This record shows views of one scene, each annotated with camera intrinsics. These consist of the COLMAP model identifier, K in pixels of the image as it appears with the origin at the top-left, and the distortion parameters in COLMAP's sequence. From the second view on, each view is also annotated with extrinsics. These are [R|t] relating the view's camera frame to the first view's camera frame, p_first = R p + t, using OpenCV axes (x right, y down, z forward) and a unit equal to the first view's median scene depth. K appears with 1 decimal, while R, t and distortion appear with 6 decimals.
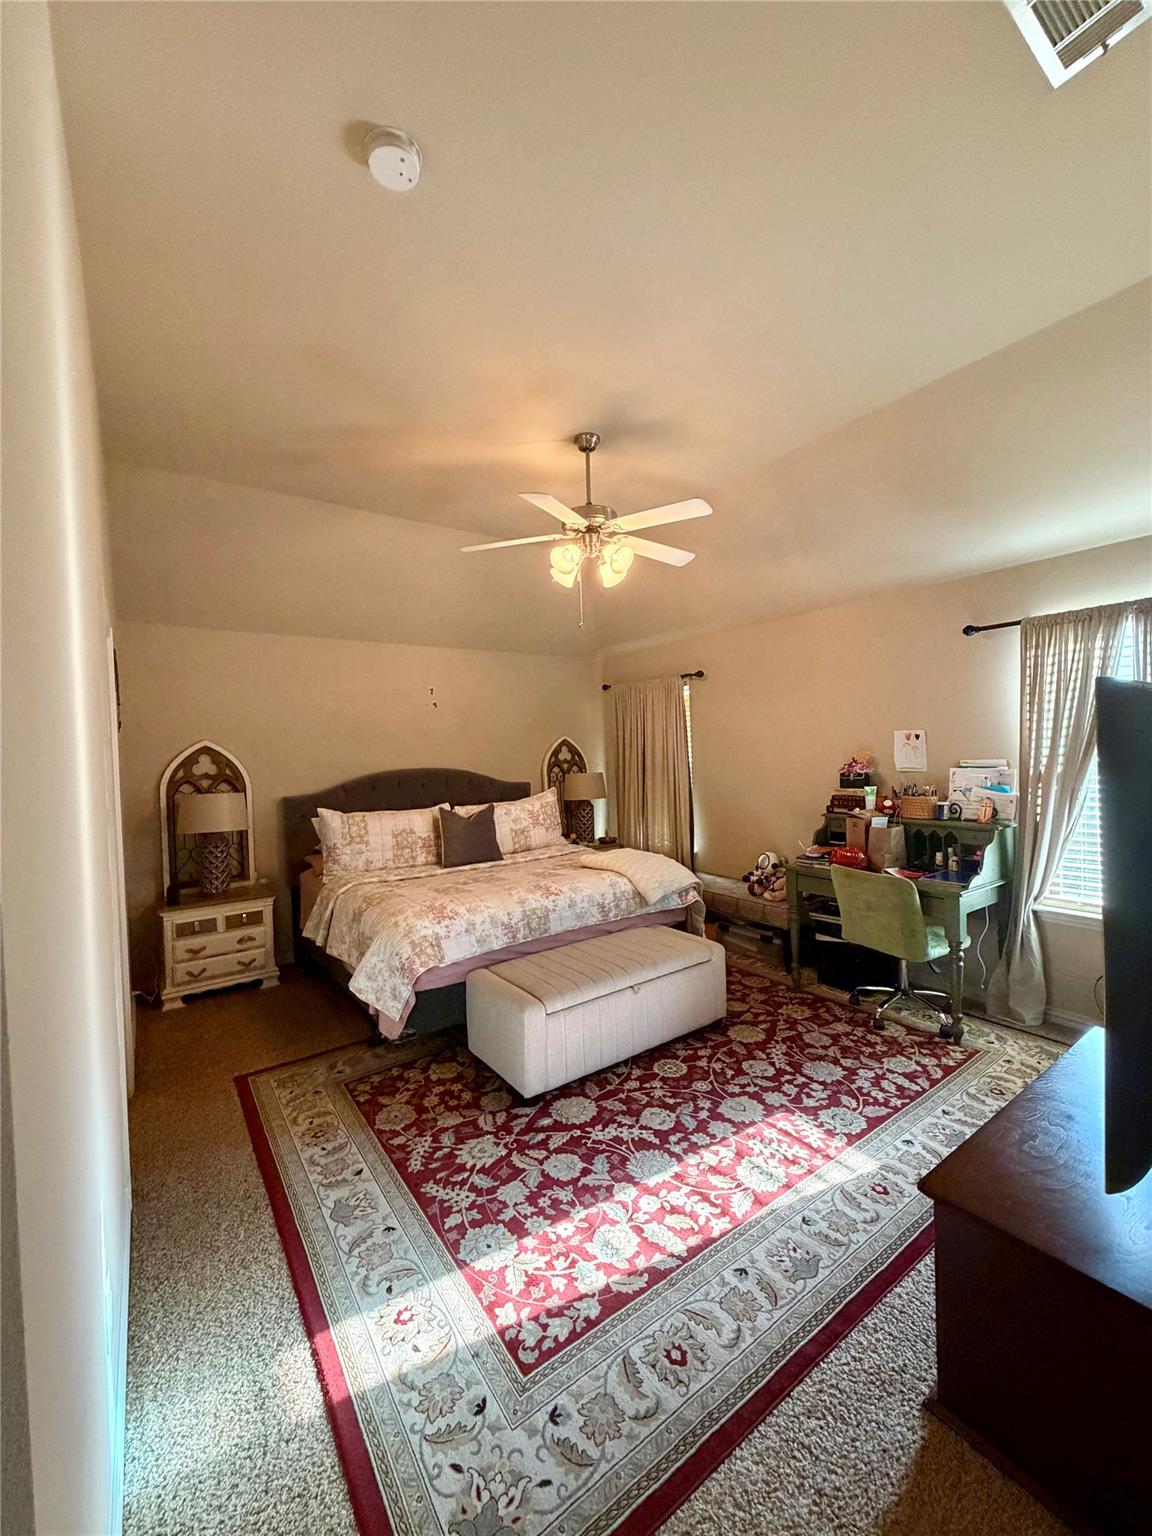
lens RADIAL K [[609.7, 0, 578.8], [0, 609.7, 762.2], [0, 0, 1]] dist [0.000342, 0.000493]
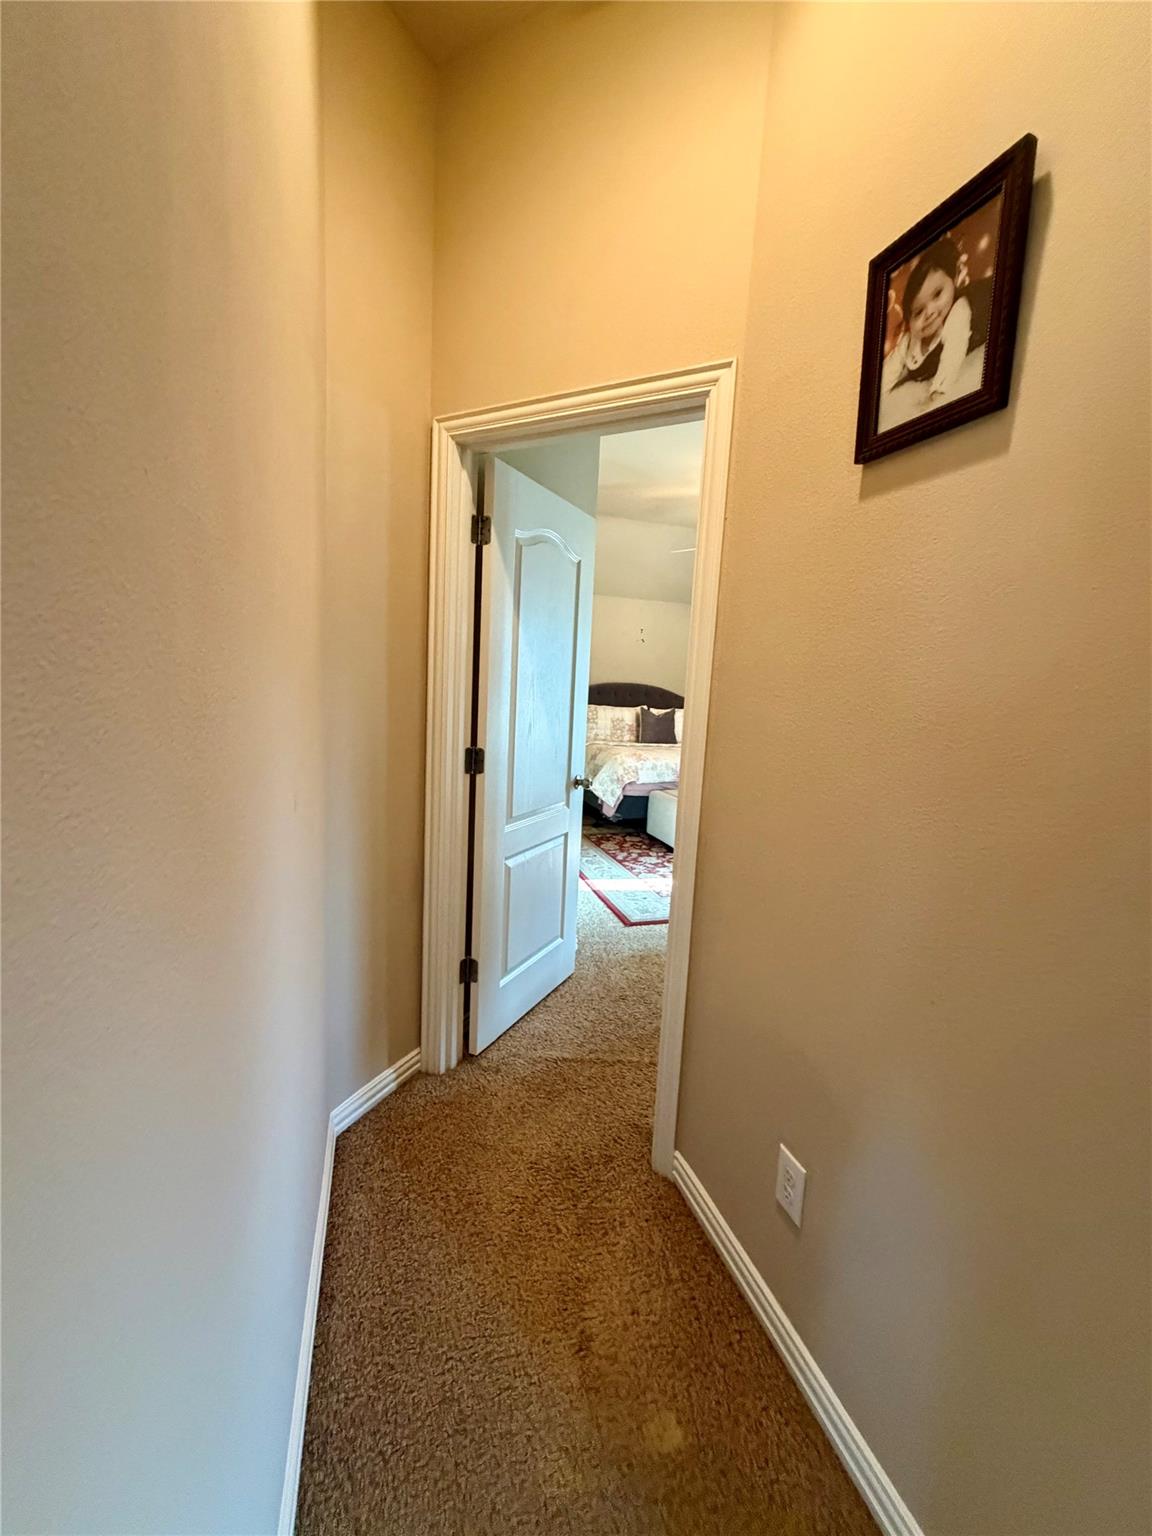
lens RADIAL K [[609.7, 0, 578.8], [0, 609.7, 762.2], [0, 0, 1]] dist [0.000342, 0.000493]
pose [[0.948707, 0.117266, -0.293603, 0.160686], [-0.085214, 0.989144, 0.119721, 0.064564], [0.304455, -0.088561, 0.948401, -0.906531]]
